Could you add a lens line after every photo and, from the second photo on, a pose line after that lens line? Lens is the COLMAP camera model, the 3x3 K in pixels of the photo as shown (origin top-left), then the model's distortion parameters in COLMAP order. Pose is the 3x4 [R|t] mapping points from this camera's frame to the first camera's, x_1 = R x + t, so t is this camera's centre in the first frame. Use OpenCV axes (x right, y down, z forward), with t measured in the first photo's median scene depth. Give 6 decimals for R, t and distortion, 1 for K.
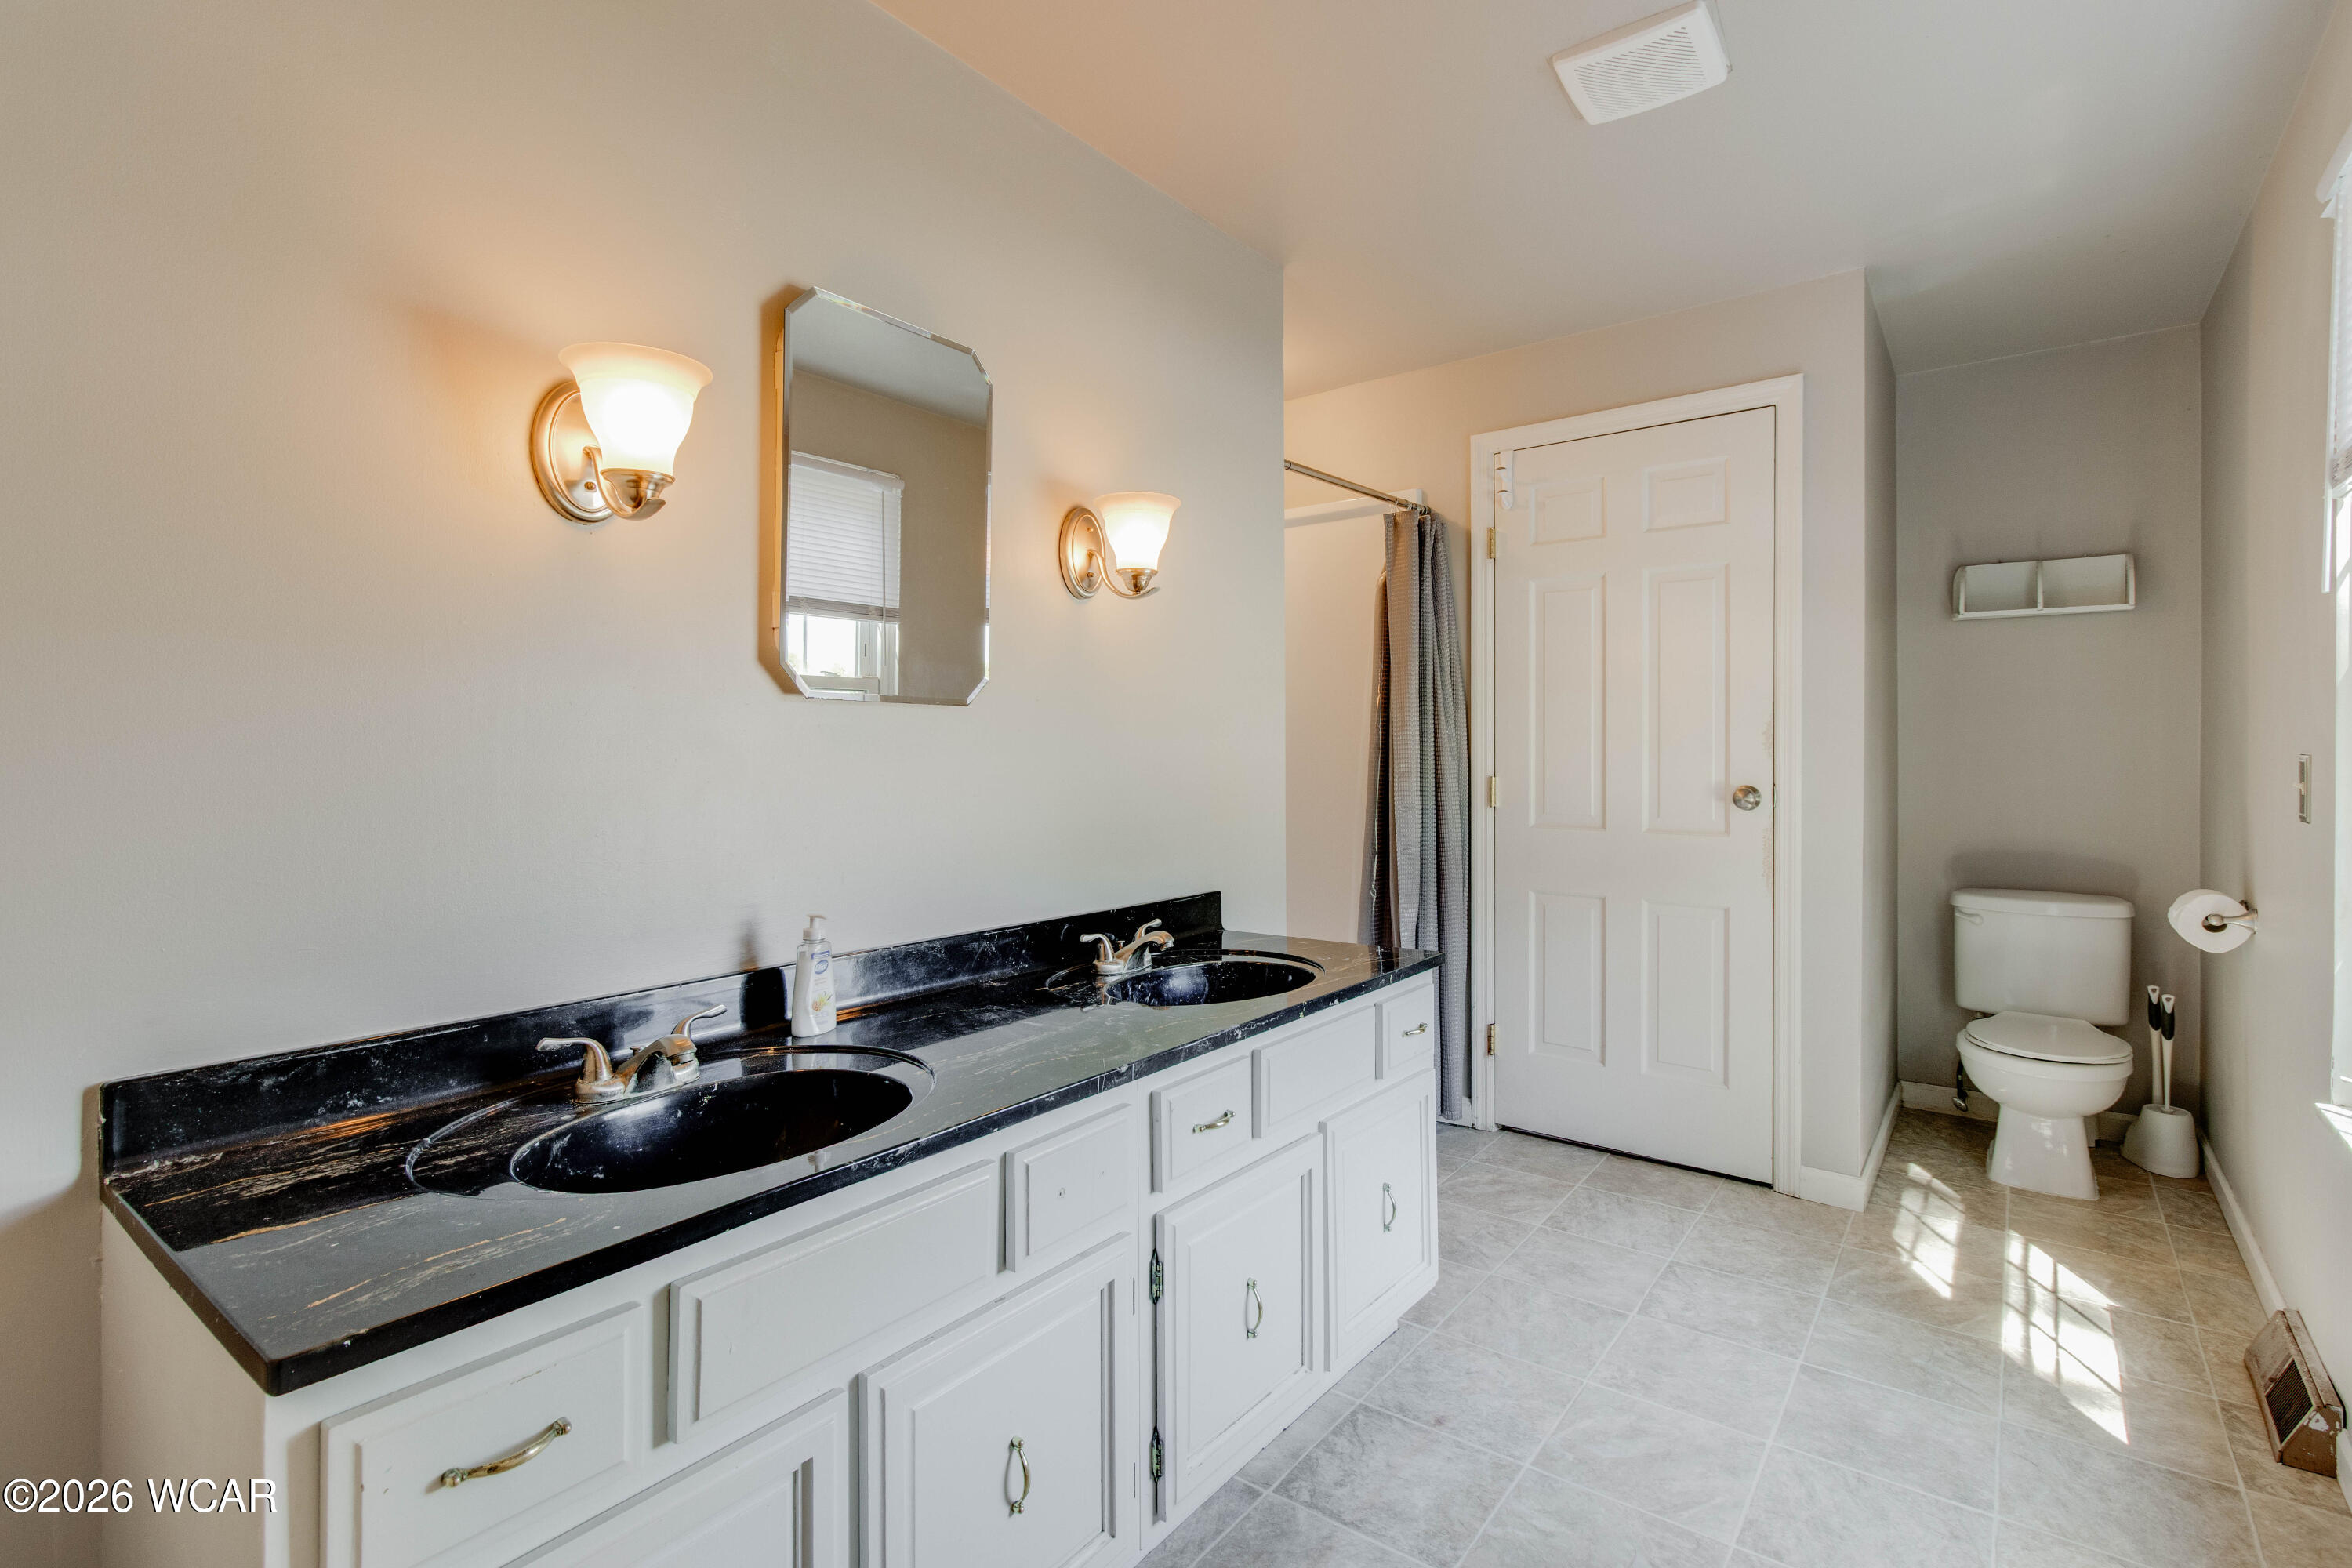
lens RADIAL K [[1102.9, 0, 1196.0], [0, 1102.9, 744.8], [0, 0, 1]] dist [0.003059, -0.000178]
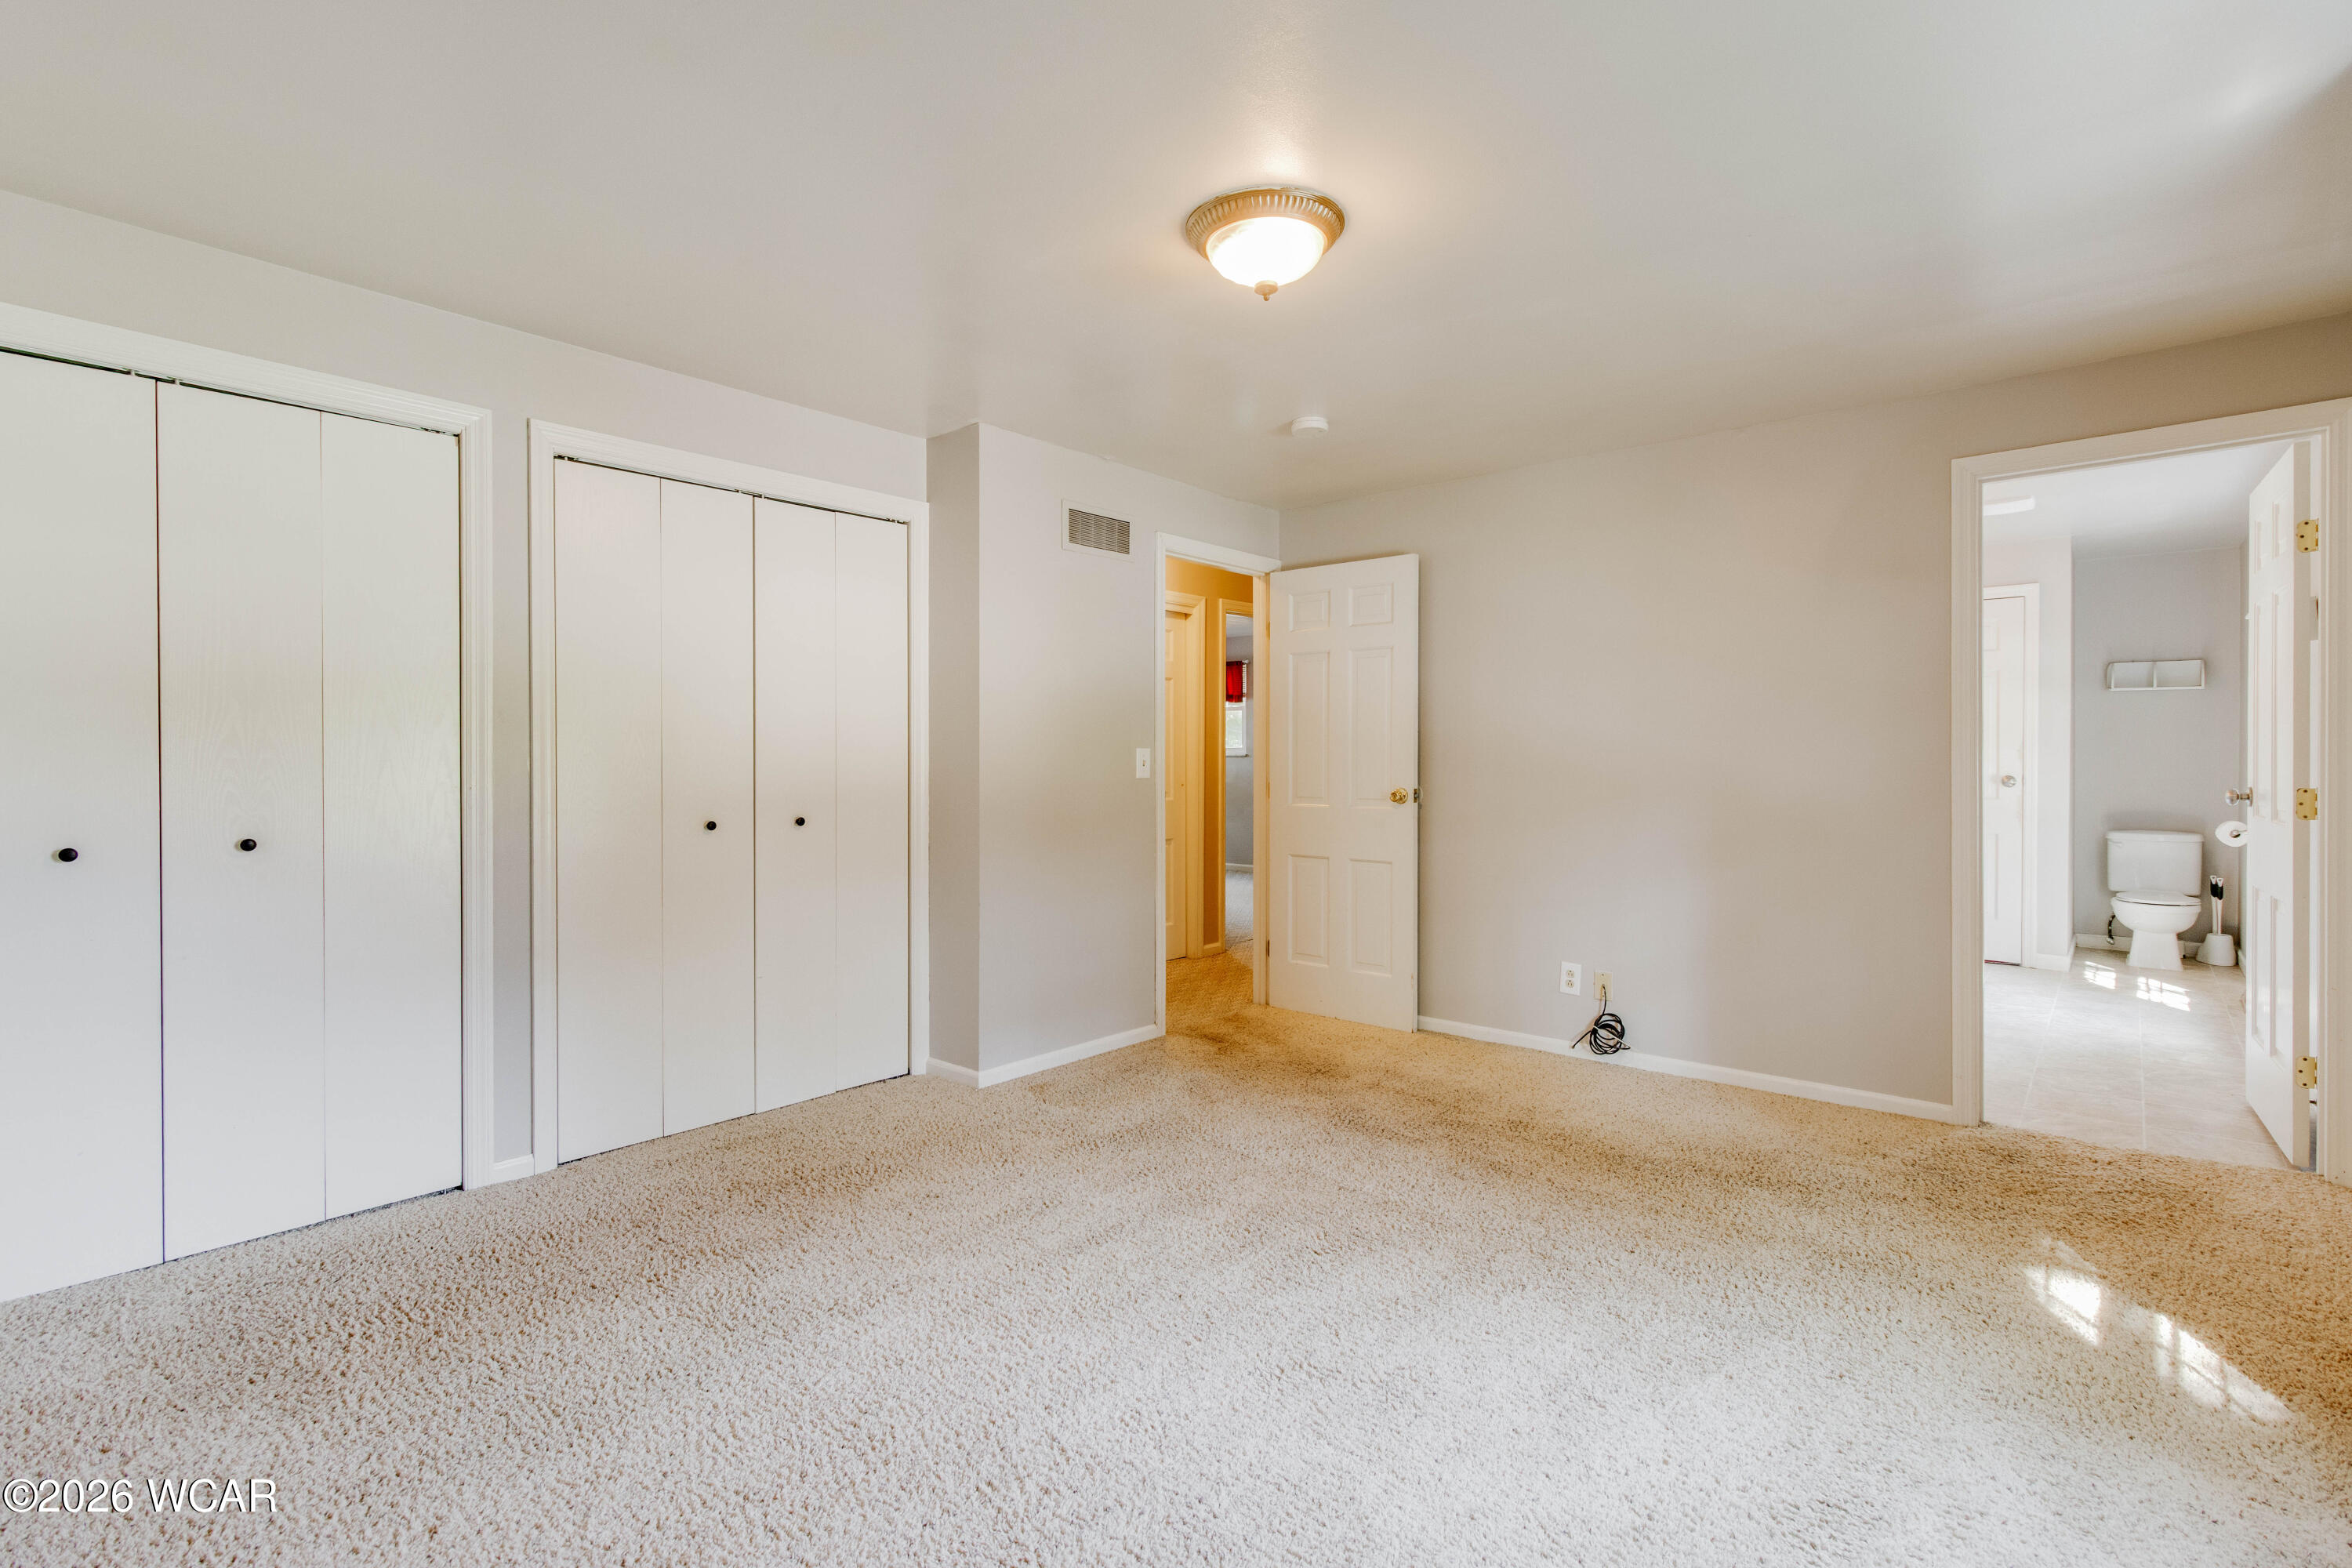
lens RADIAL K [[1102.9, 0, 1180.2], [0, 1102.9, 760.6], [0, 0, 1]] dist [0.003059, -0.000178]
pose [[0.997686, -0.000434, -0.067987, -0.889743], [0.001082, 0.999954, 0.009492, -0.012623], [0.067980, -0.009544, 0.997641, -1.155485]]
